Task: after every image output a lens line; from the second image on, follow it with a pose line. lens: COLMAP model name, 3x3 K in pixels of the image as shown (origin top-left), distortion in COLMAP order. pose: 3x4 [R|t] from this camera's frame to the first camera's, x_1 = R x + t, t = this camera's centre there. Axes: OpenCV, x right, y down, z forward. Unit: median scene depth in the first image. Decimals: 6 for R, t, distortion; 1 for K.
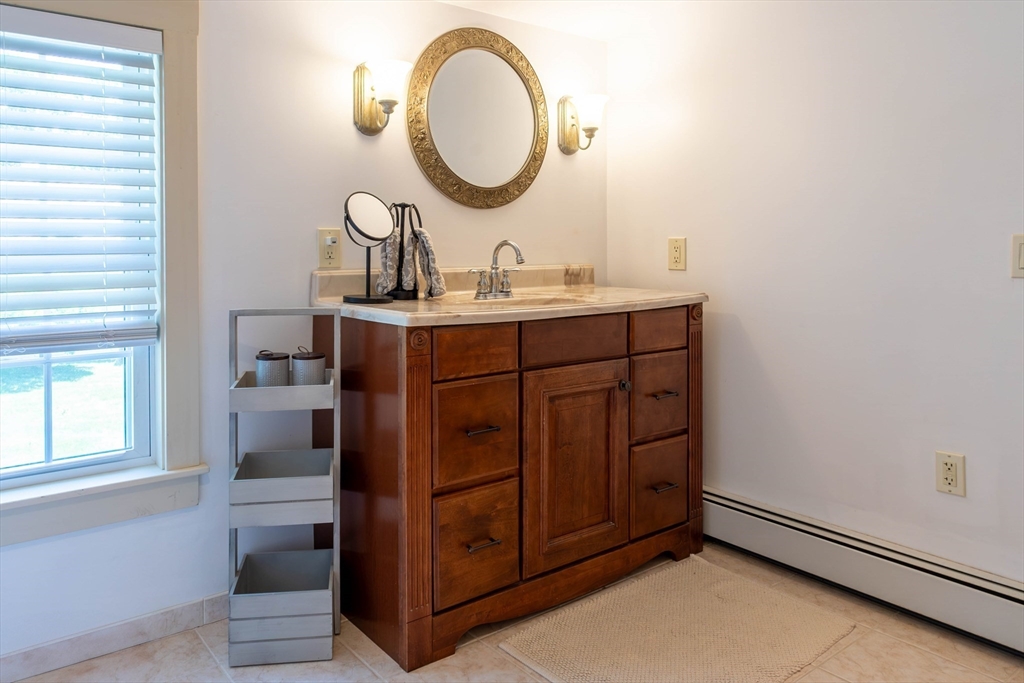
lens RADIAL K [[719.3, 0, 510.8], [0, 719.3, 251.7], [0, 0, 1]] dist [-0.002279, -0.002026]
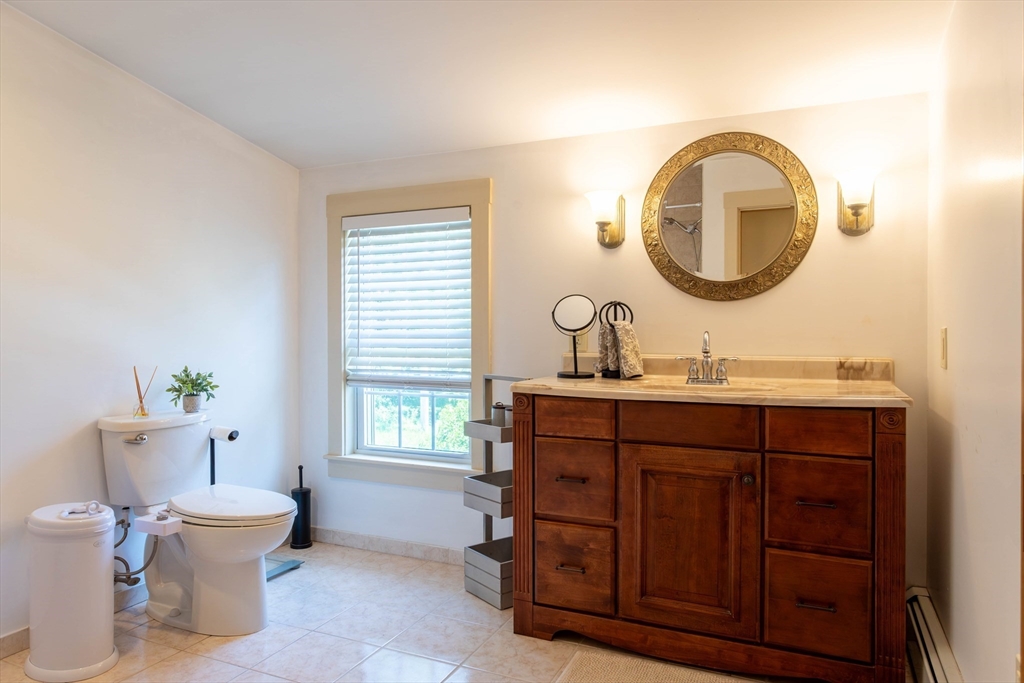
lens RADIAL K [[709.1, 0, 512.0], [0, 709.1, 341.5], [0, 0, 1]] dist [0.002516, -0.000915]
pose [[0.471221, 0.019336, -0.881803, 0.876055], [-0.010181, 0.999812, 0.016483, -0.016276], [0.881957, 0.001210, 0.471329, 0.263127]]
